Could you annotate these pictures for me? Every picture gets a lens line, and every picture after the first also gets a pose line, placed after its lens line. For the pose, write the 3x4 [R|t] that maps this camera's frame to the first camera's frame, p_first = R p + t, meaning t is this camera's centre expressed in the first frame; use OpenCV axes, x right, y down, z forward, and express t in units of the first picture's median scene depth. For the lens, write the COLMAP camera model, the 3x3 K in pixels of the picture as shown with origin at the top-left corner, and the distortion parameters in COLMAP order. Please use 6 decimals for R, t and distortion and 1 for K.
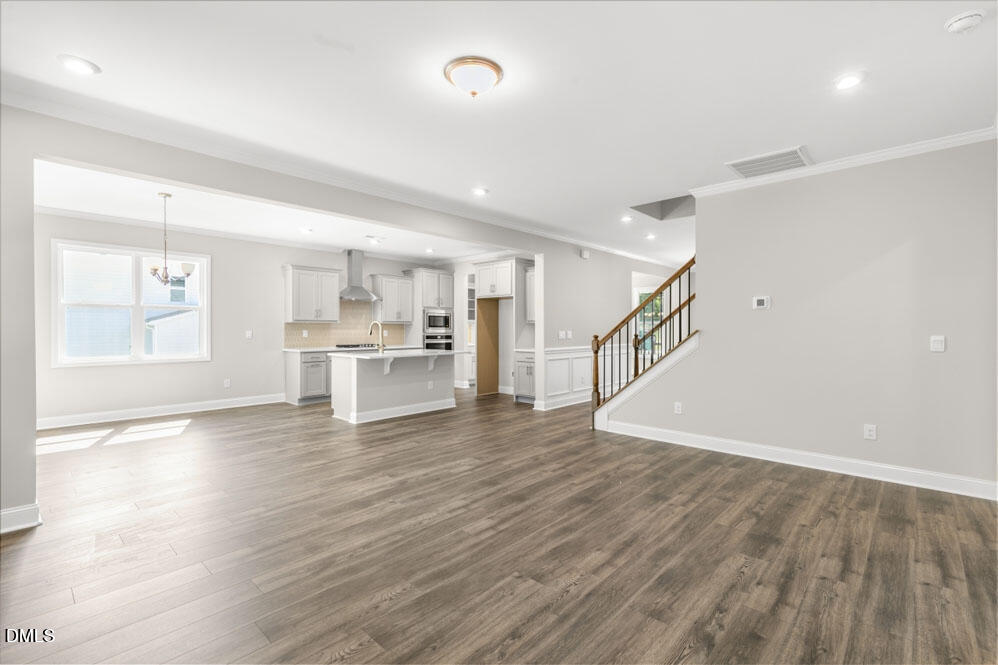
lens RADIAL K [[452.9, 0, 503.6], [0, 452.9, 336.7], [0, 0, 1]] dist [0.004794, 0.000724]
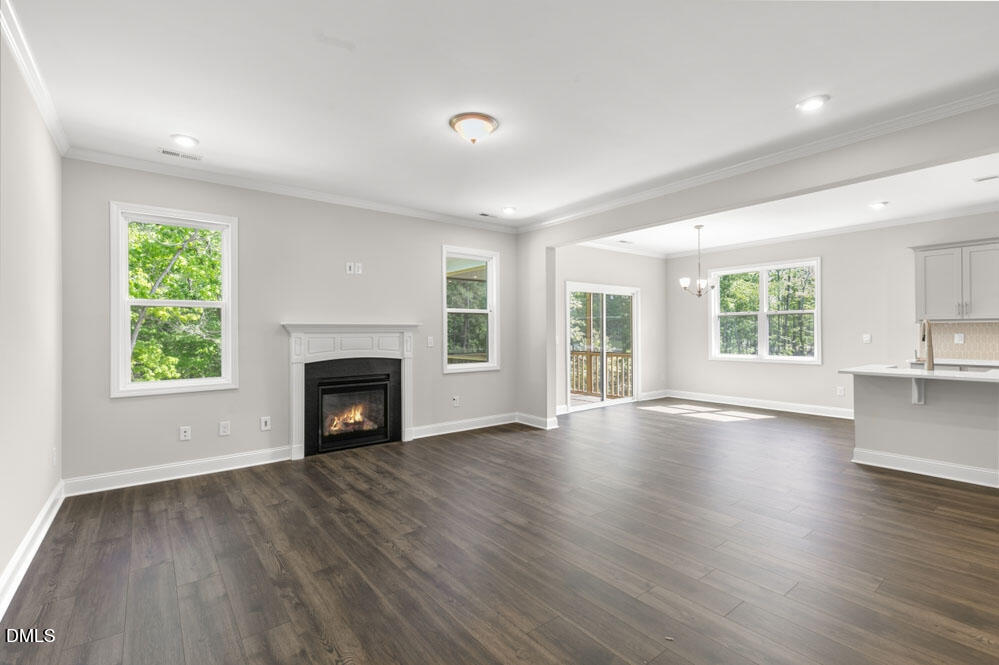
lens RADIAL K [[453.4, 0, 501.1], [0, 453.4, 325.8], [0, 0, 1]] dist [0.004794, 0.000724]
pose [[-0.165155, -0.013042, -0.986181, 1.009982], [-0.014522, 0.999836, -0.010790, -0.022750], [0.986161, 0.012539, -0.165317, 1.139599]]
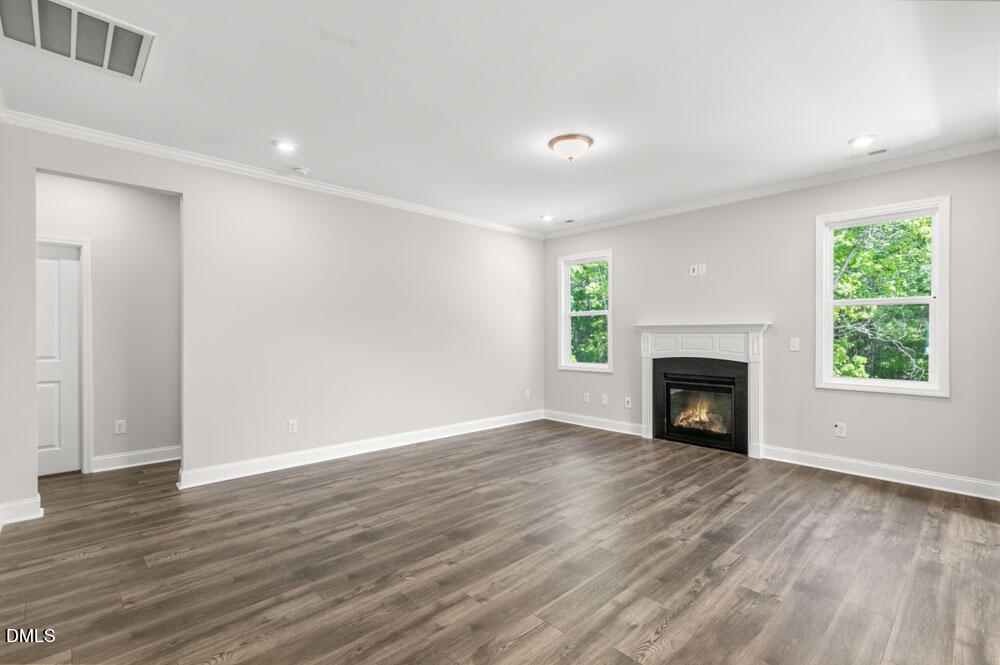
lens RADIAL K [[453.9, 0, 499.7], [0, 453.9, 330.3], [0, 0, 1]] dist [0.004794, 0.000724]
pose [[-0.997334, 0.000183, 0.072978, 0.039234], [0.001250, 0.999893, 0.014585, -0.043599], [-0.072967, 0.014638, -0.997227, 2.114585]]
